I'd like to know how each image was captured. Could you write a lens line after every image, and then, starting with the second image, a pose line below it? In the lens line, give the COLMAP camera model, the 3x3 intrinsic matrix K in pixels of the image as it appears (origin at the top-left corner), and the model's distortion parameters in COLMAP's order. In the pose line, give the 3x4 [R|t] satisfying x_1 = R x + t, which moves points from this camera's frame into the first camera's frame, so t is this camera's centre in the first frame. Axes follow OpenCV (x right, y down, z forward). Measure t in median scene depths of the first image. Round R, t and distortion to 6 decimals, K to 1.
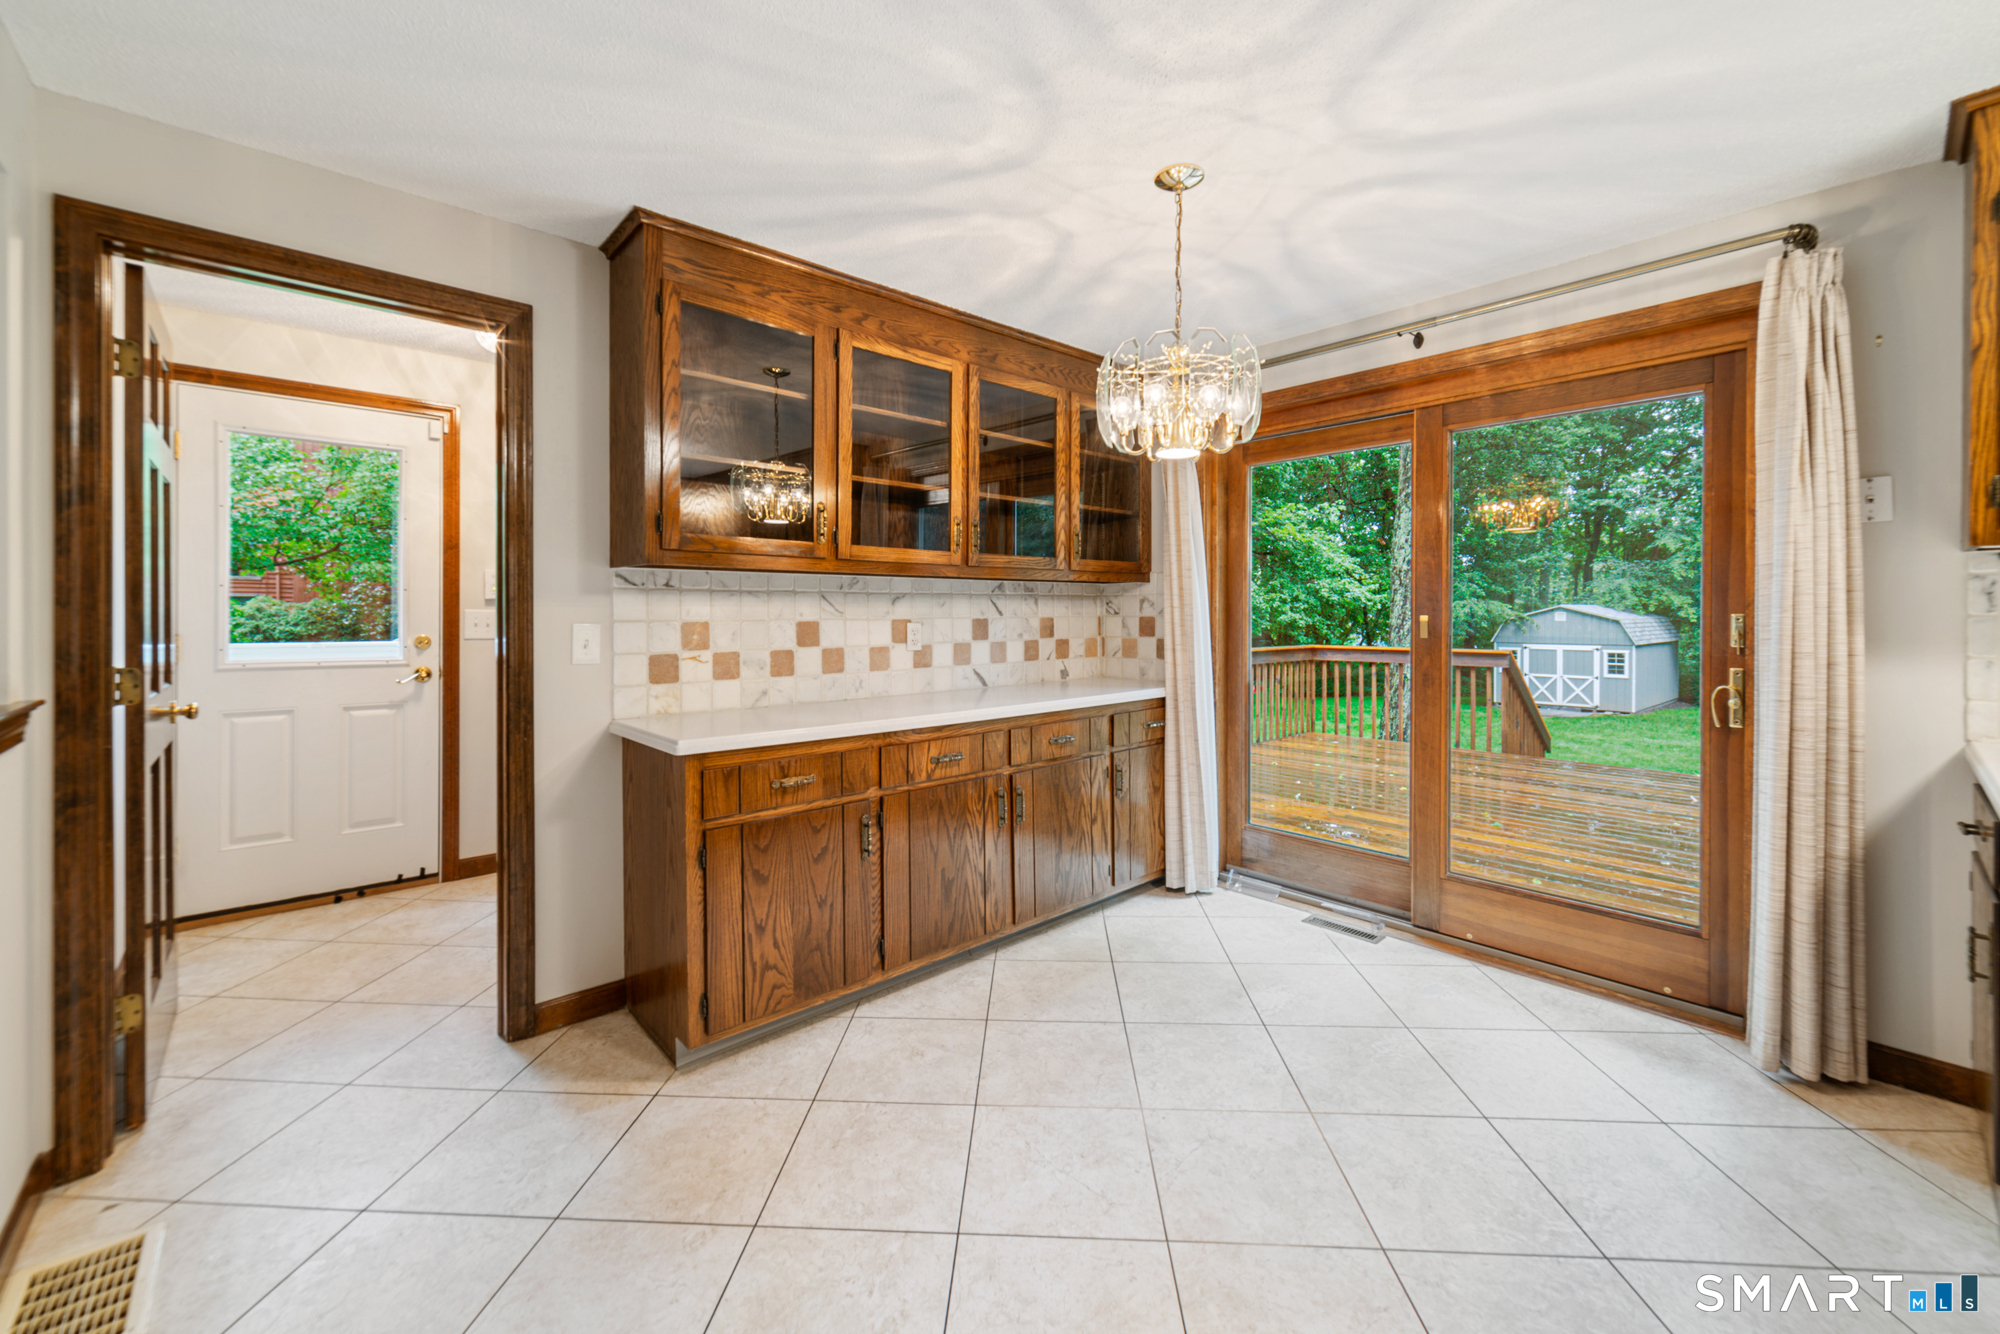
lens RADIAL K [[792.2, 0, 999.5], [0, 792.2, 617.9], [0, 0, 1]] dist [-0.000589, 0.000299]
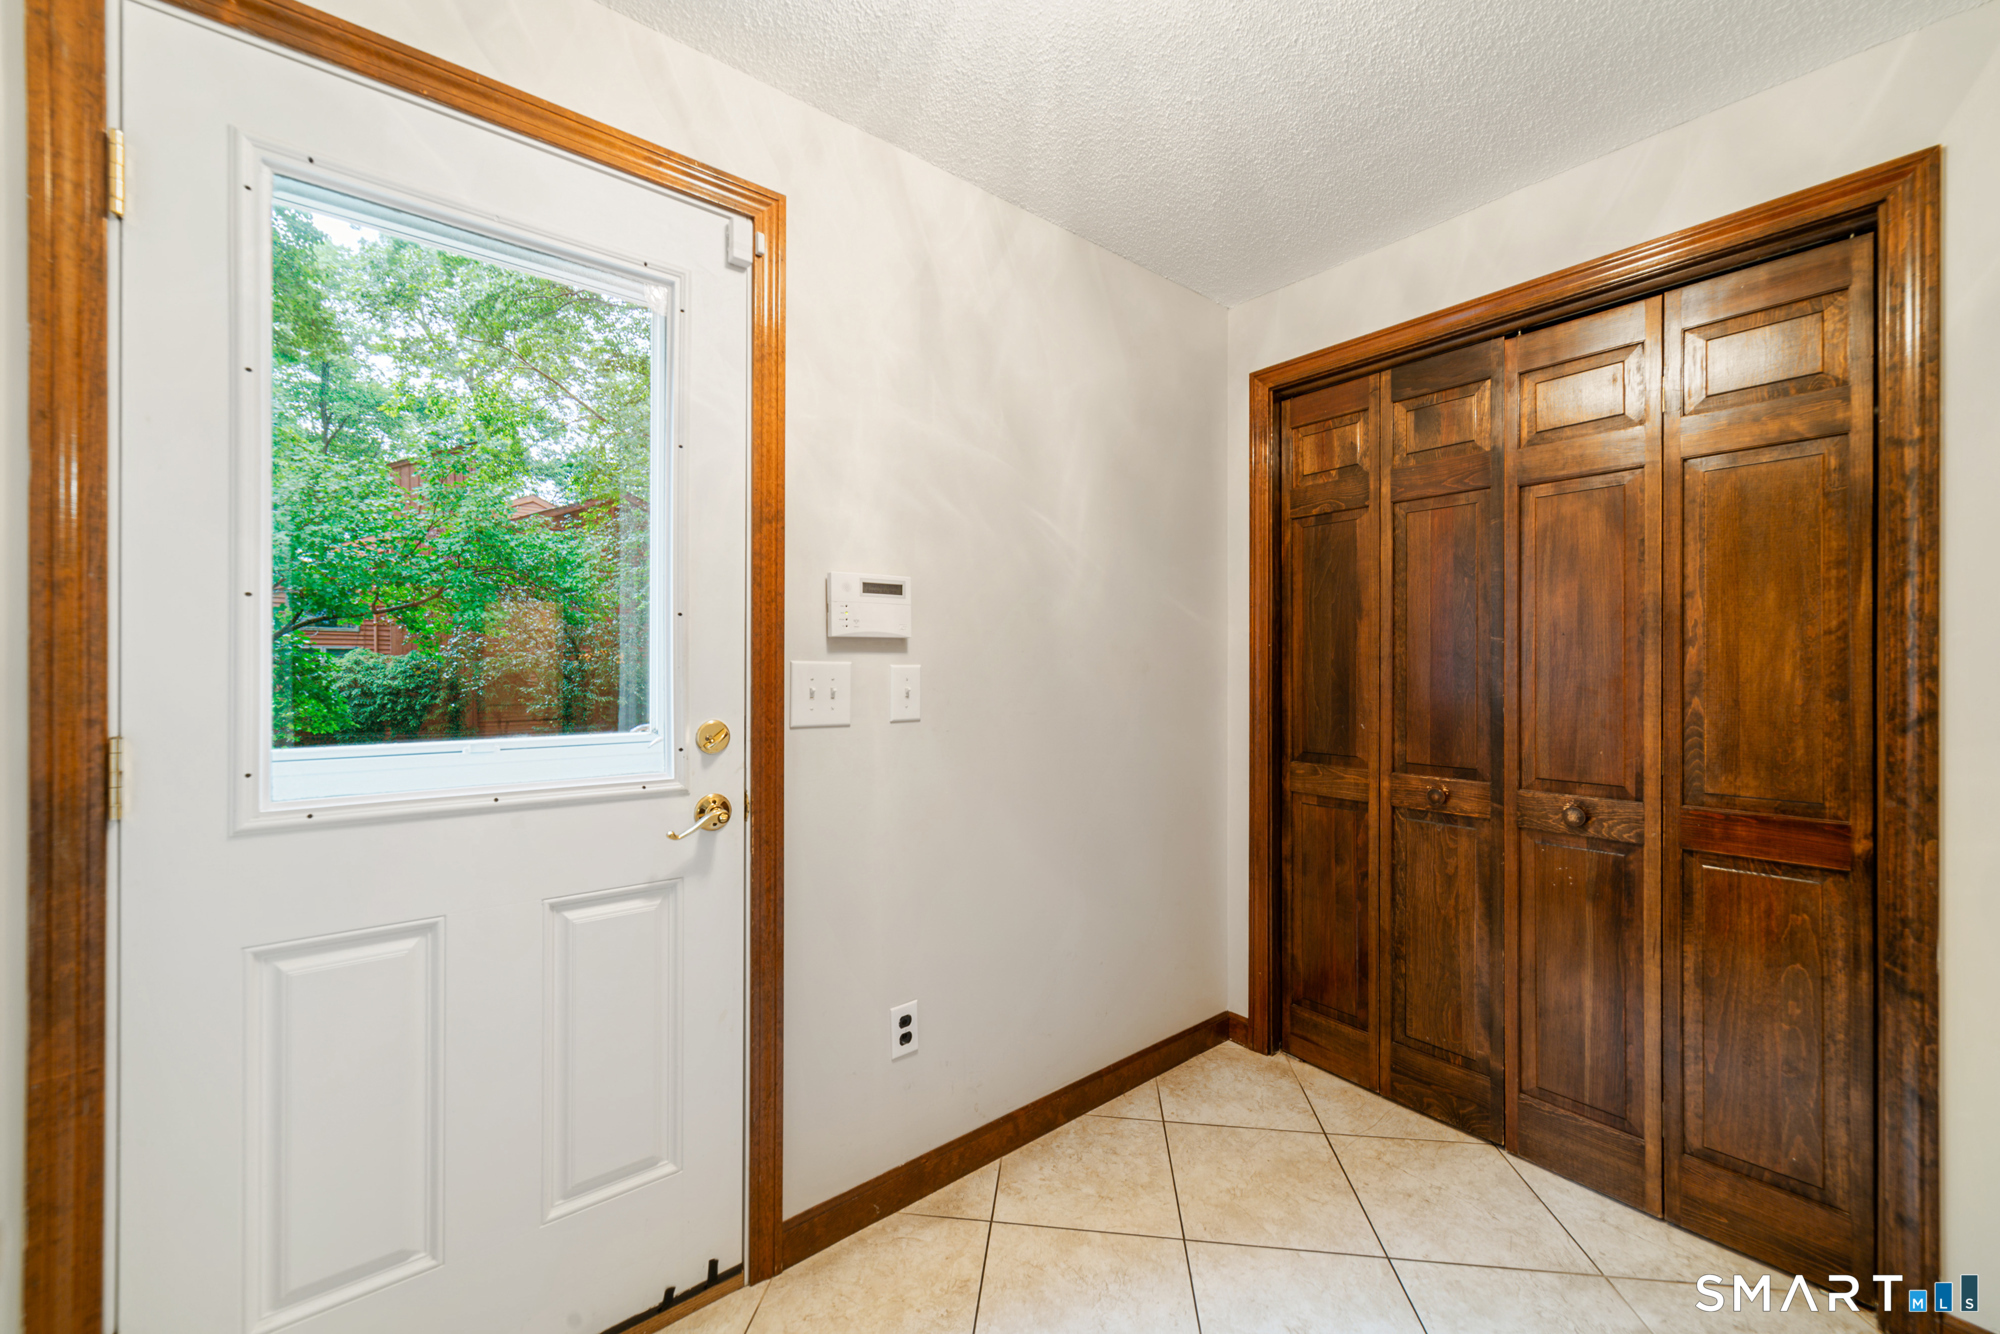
lens RADIAL K [[768.7, 0, 1000.0], [0, 768.7, 667.0], [0, 0, 1]] dist [-0.000299, 0.000082]
pose [[0.998457, -0.002035, -0.055485, -0.741409], [0.001883, 0.999994, -0.002806, -0.007487], [0.055490, 0.002697, 0.998456, 0.798002]]
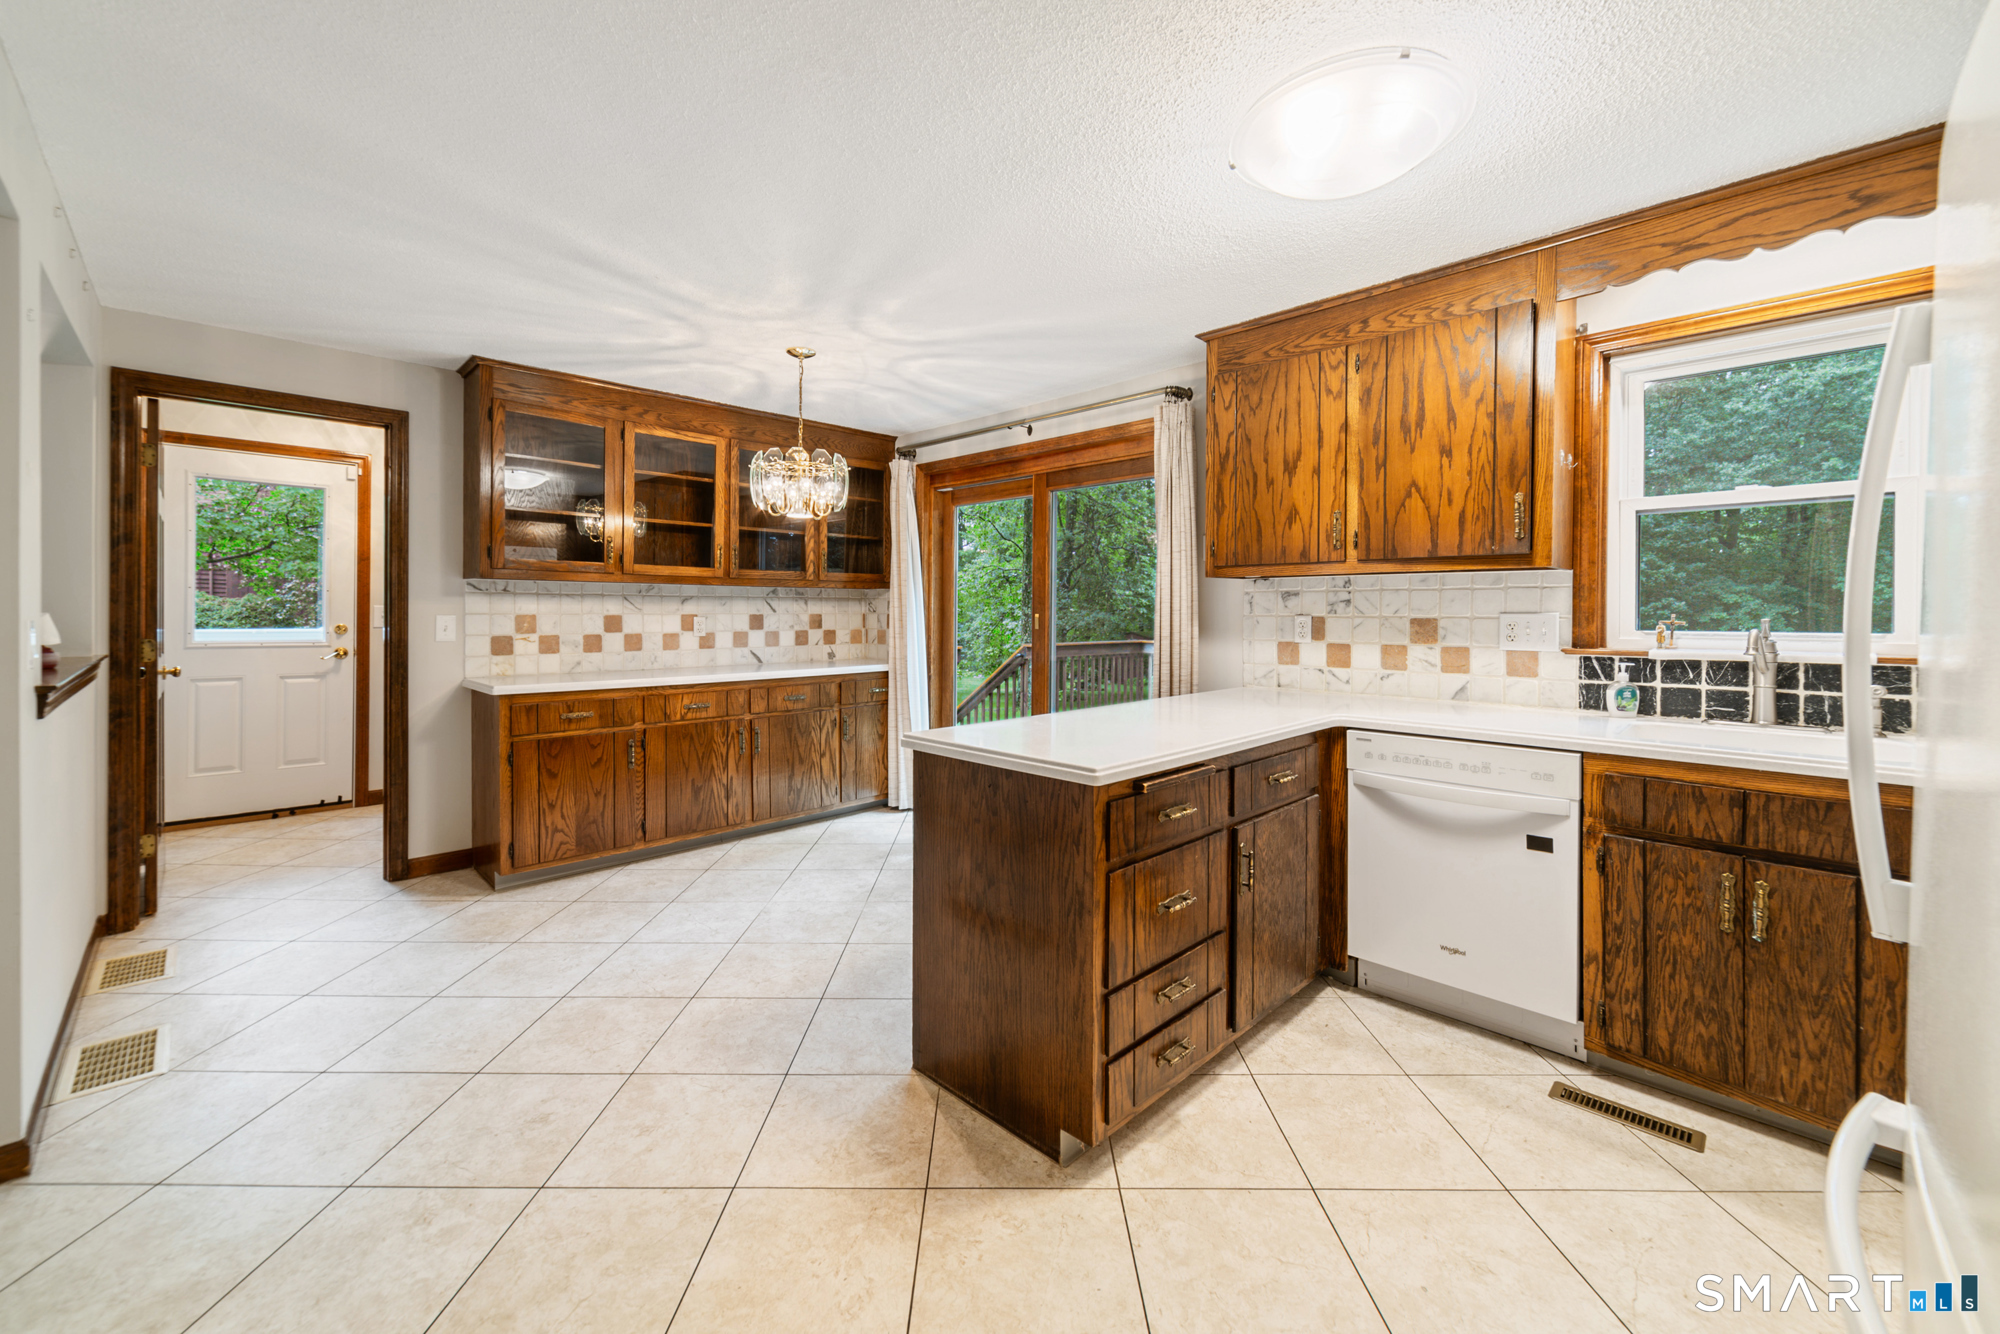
lens RADIAL K [[792.2, 0, 999.5], [0, 792.2, 617.9], [0, 0, 1]] dist [-0.000589, 0.000299]
pose [[0.998782, 0.006591, 0.048901, 0.443021], [-0.006682, 0.999976, 0.001684, 0.002472], [-0.048889, -0.002009, 0.998802, -0.547050]]
